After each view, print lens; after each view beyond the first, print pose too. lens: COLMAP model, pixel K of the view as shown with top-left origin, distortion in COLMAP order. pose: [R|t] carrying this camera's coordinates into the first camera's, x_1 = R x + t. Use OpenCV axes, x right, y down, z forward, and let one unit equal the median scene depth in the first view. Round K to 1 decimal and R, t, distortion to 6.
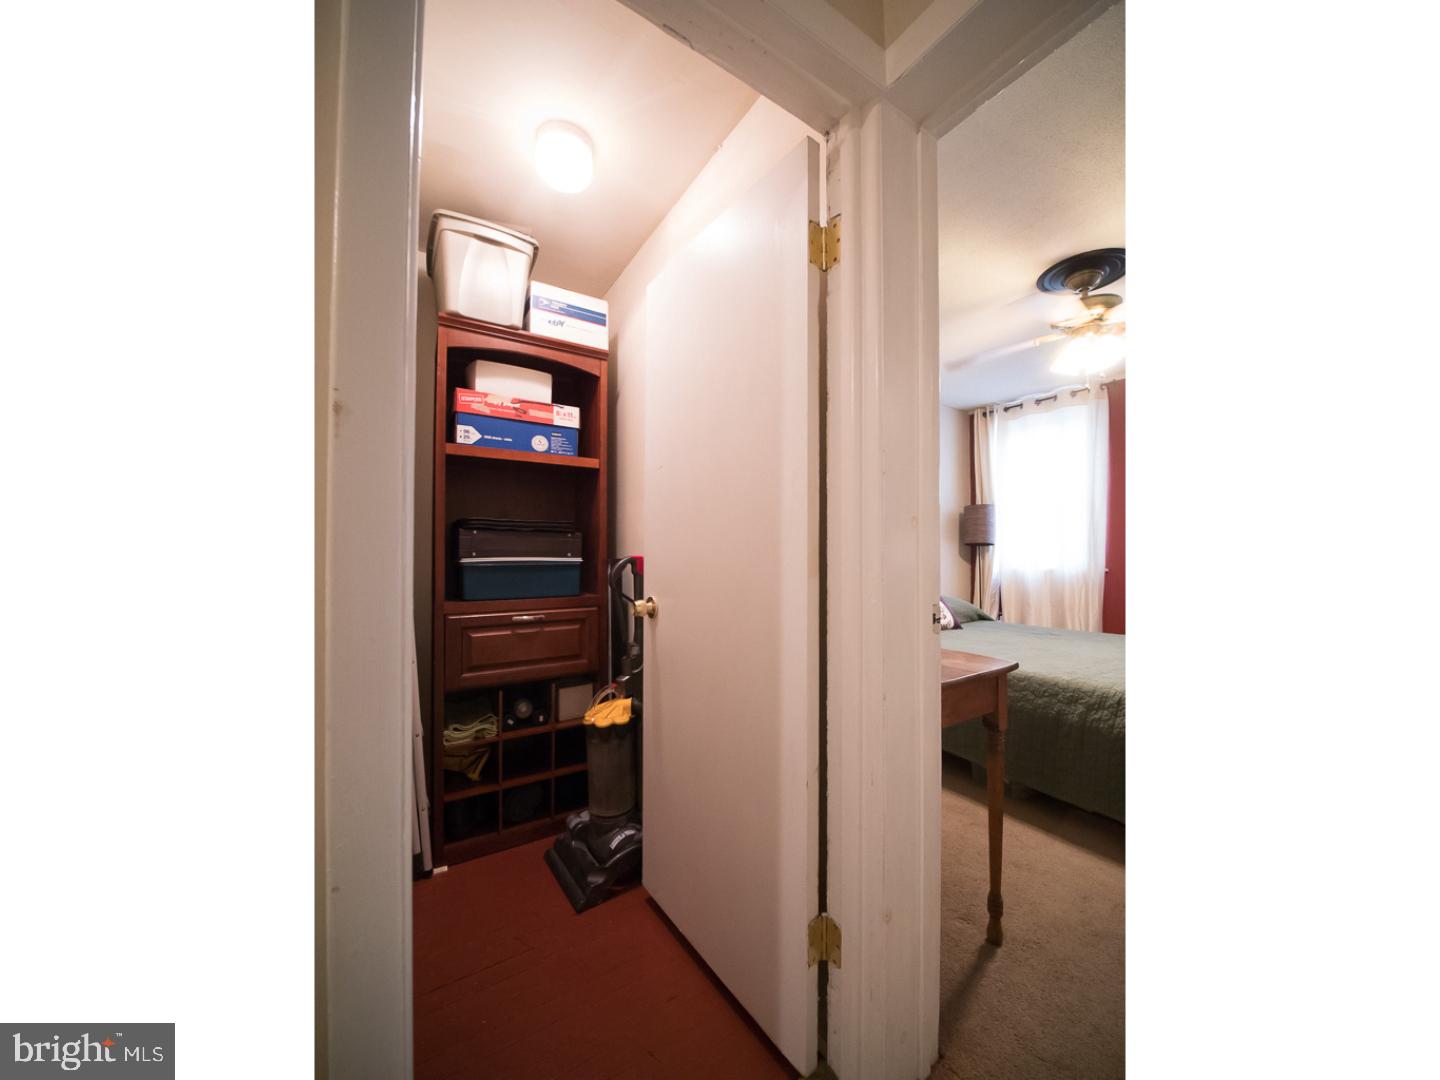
lens RADIAL K [[518.1, 0, 720.0], [0, 518.1, 540.0], [0, 0, 1]] dist [-0.000148, -0.000022]
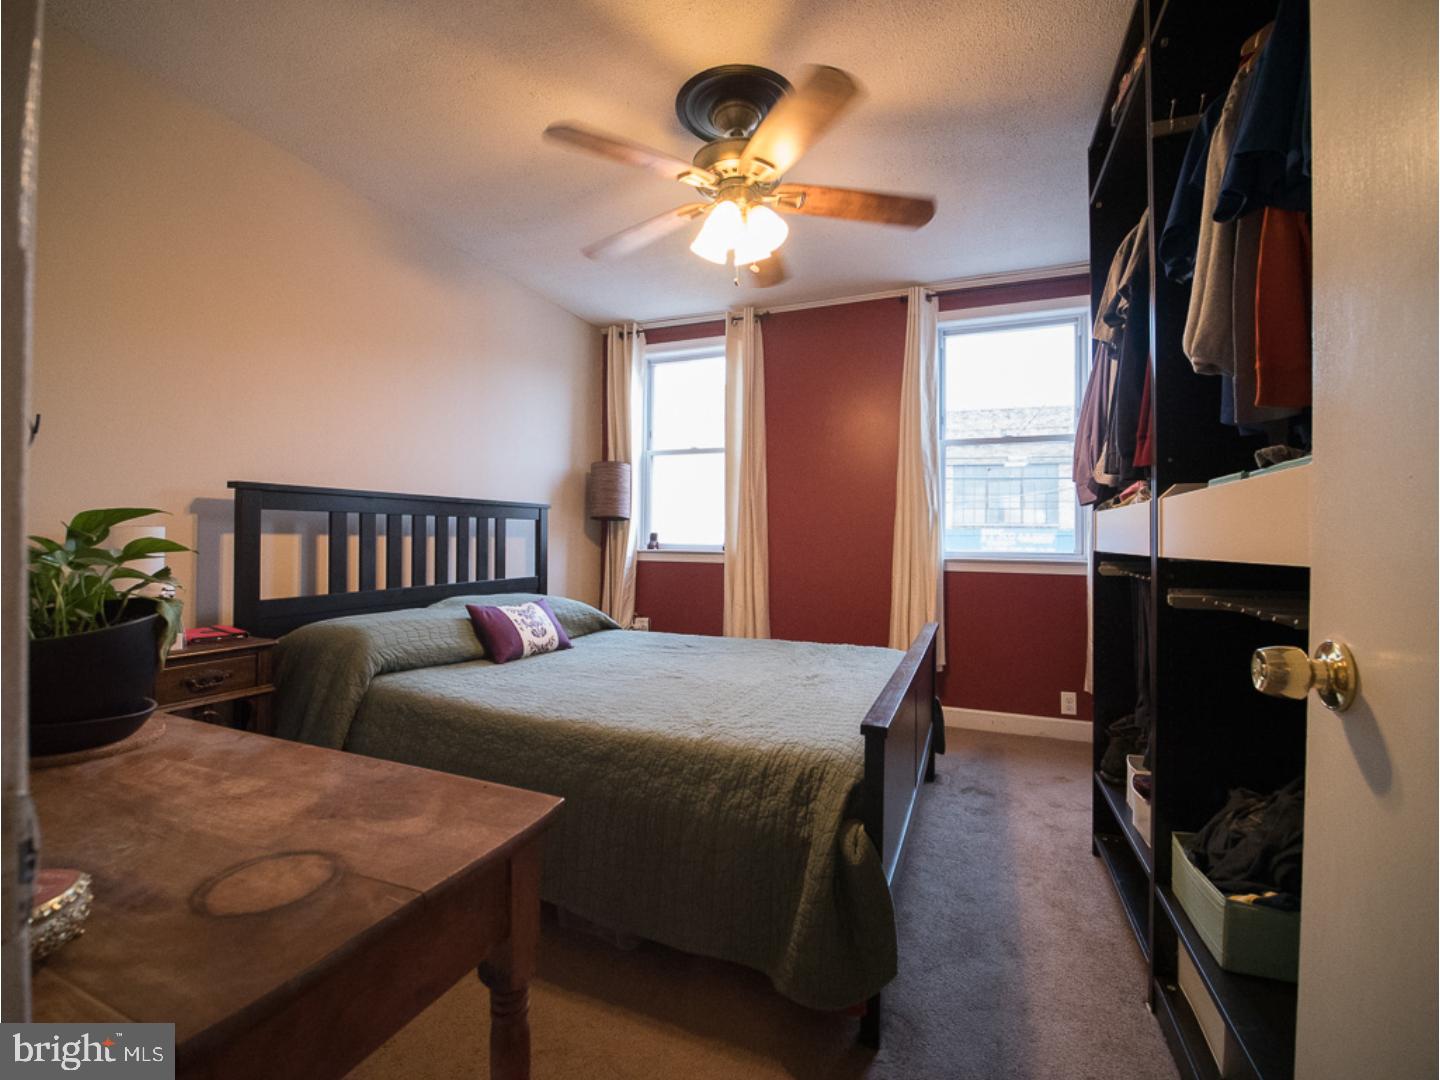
lens RADIAL K [[640.2, 0, 720.0], [0, 640.2, 540.0], [0, 0, 1]] dist [-0.000278, -0.000042]
pose [[0.834689, -0.005612, 0.550693, 0.185489], [-0.015626, 0.999304, 0.033868, 0.008297], [-0.550500, -0.036875, 0.834020, 0.243737]]
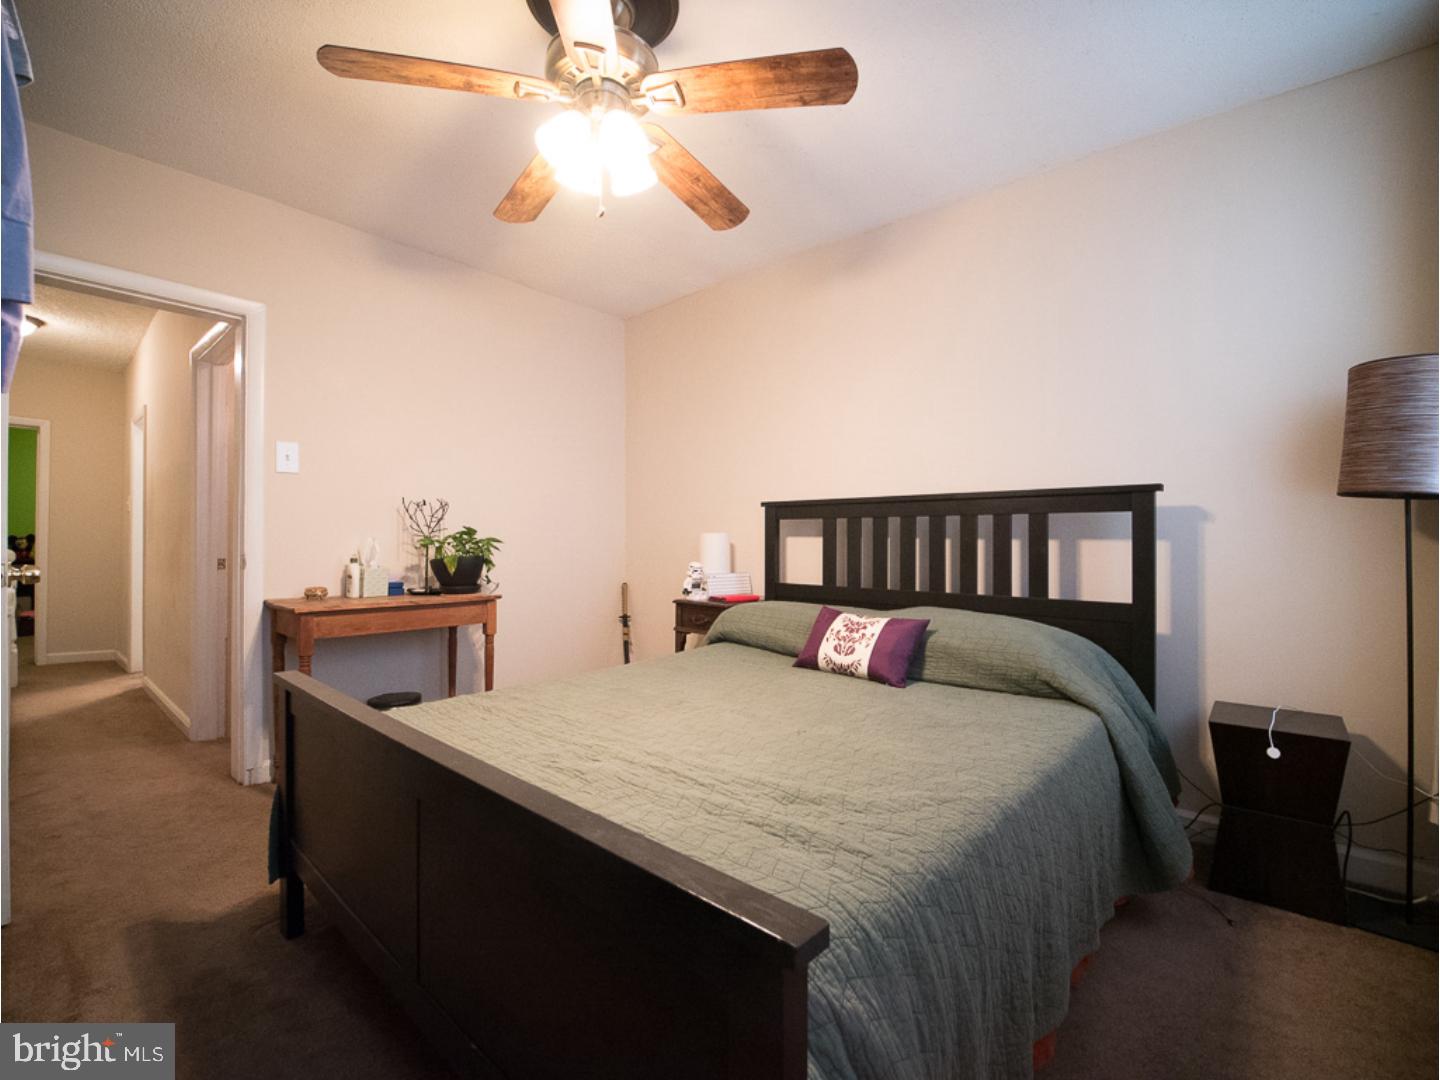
lens RADIAL K [[640.2, 0, 720.0], [0, 640.2, 540.0], [0, 0, 1]] dist [-0.000278, -0.000042]
pose [[0.242237, -0.006894, -0.970193, 0.967895], [0.025246, 0.999681, -0.000801, 0.031667], [0.969889, -0.024299, 0.242334, 0.684067]]
